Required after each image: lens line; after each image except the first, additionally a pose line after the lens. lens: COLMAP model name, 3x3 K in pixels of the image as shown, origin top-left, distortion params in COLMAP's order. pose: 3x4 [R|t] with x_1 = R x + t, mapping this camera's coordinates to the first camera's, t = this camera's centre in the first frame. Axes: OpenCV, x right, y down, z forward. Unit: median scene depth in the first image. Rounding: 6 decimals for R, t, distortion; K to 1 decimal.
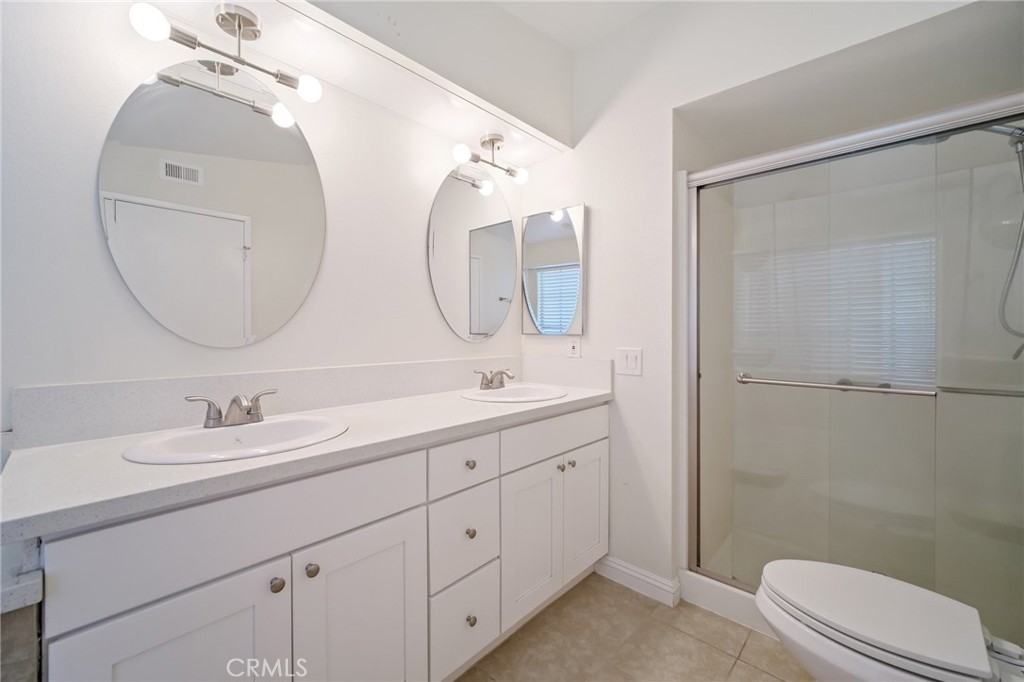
lens RADIAL K [[413.0, 0, 509.5], [0, 413.0, 336.1], [0, 0, 1]] dist [-0.000712, -0.000159]
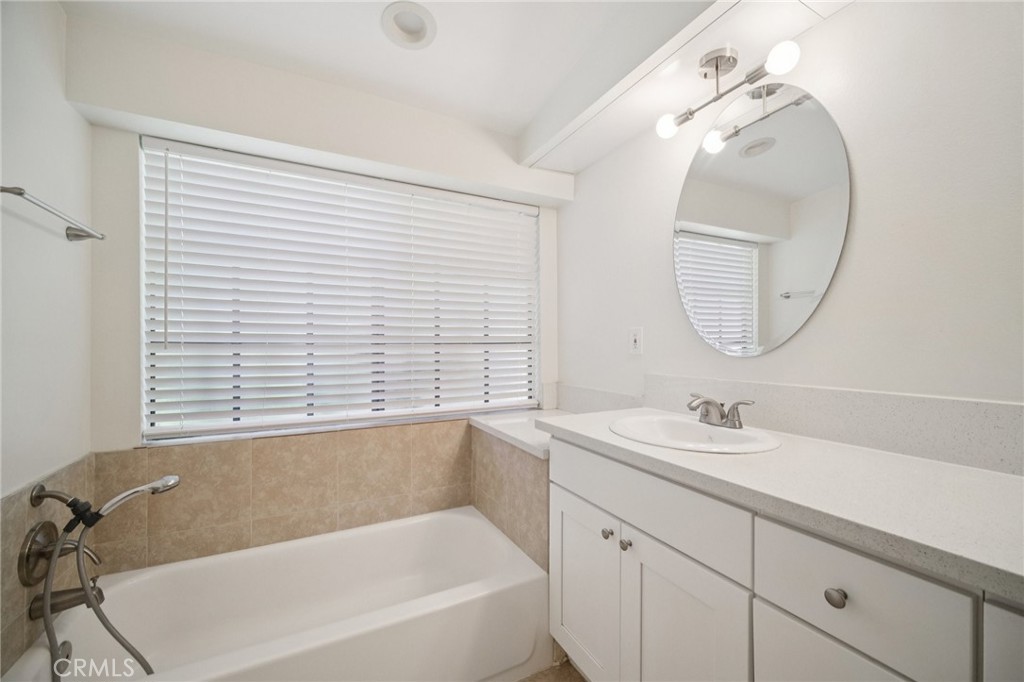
lens RADIAL K [[406.5, 0, 507.9], [0, 406.5, 344.0], [0, 0, 1]] dist [-0.000129, -0.000070]
pose [[-0.342638, 0.002808, -0.939463, 0.561337], [-0.006226, 0.999967, 0.005259, -0.007458], [0.939447, 0.007651, -0.342609, 0.836073]]
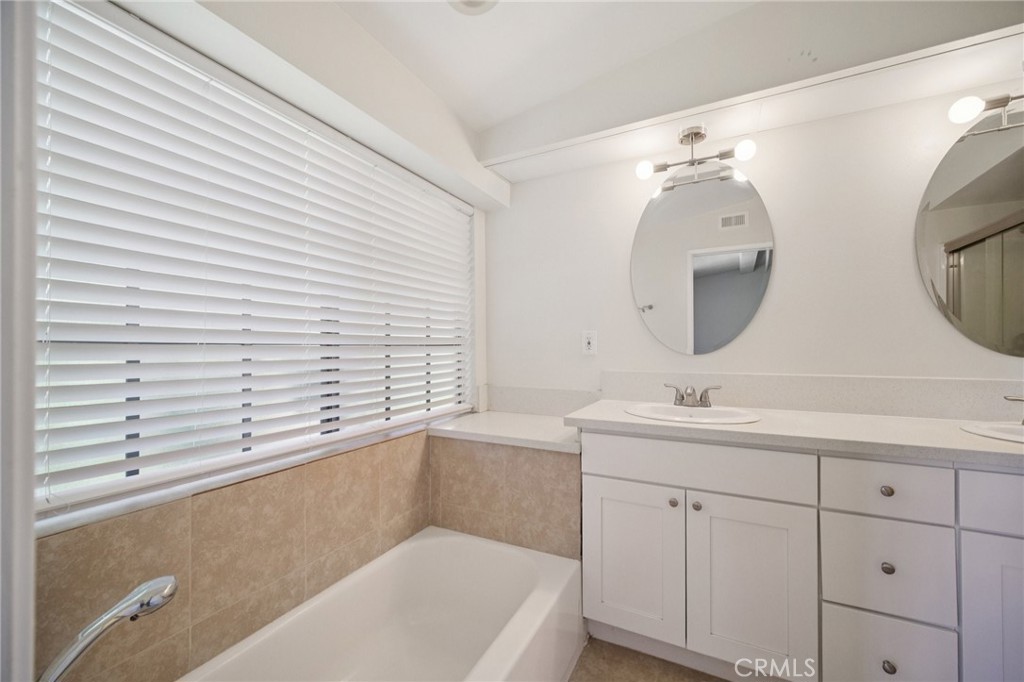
lens RADIAL K [[412.1, 0, 508.0], [0, 412.1, 344.7], [0, 0, 1]] dist [0.000550, 0.000155]
pose [[0.262235, -0.005521, -0.964988, 0.589328], [-0.005247, 0.999961, -0.007147, 0.007587], [0.964990, 0.006938, 0.262196, -0.026631]]
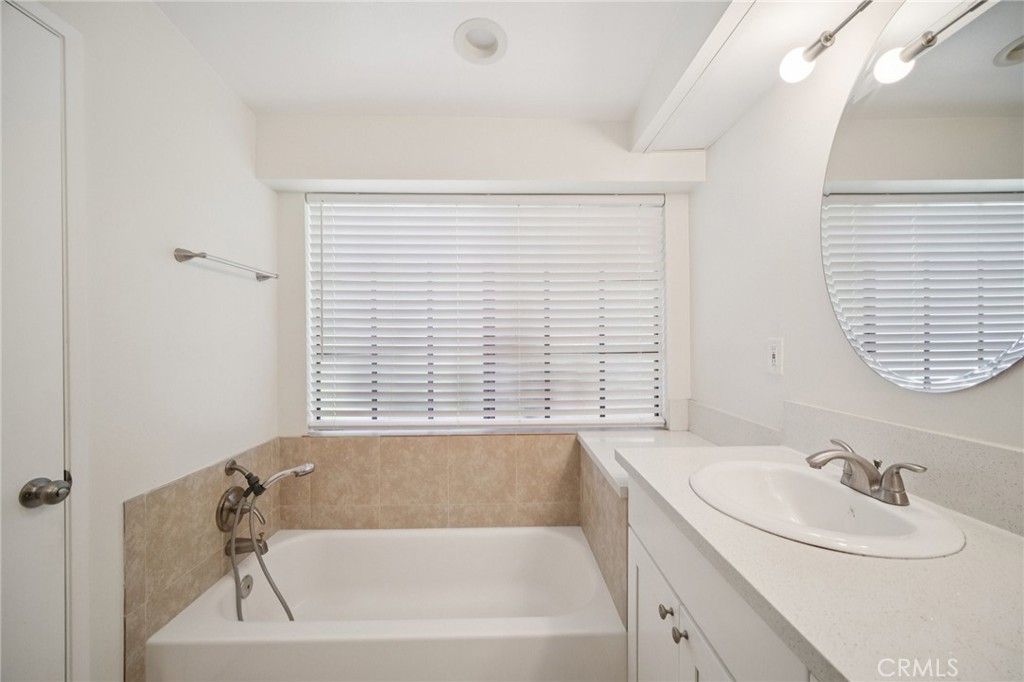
lens RADIAL K [[407.8, 0, 510.4], [0, 407.8, 342.0], [0, 0, 1]] dist [0.000585, -0.000016]
pose [[-0.719196, 0.010364, -0.694730, 0.315674], [0.000641, 0.999898, 0.014254, -0.070773], [0.694807, 0.009806, -0.719129, 1.072038]]
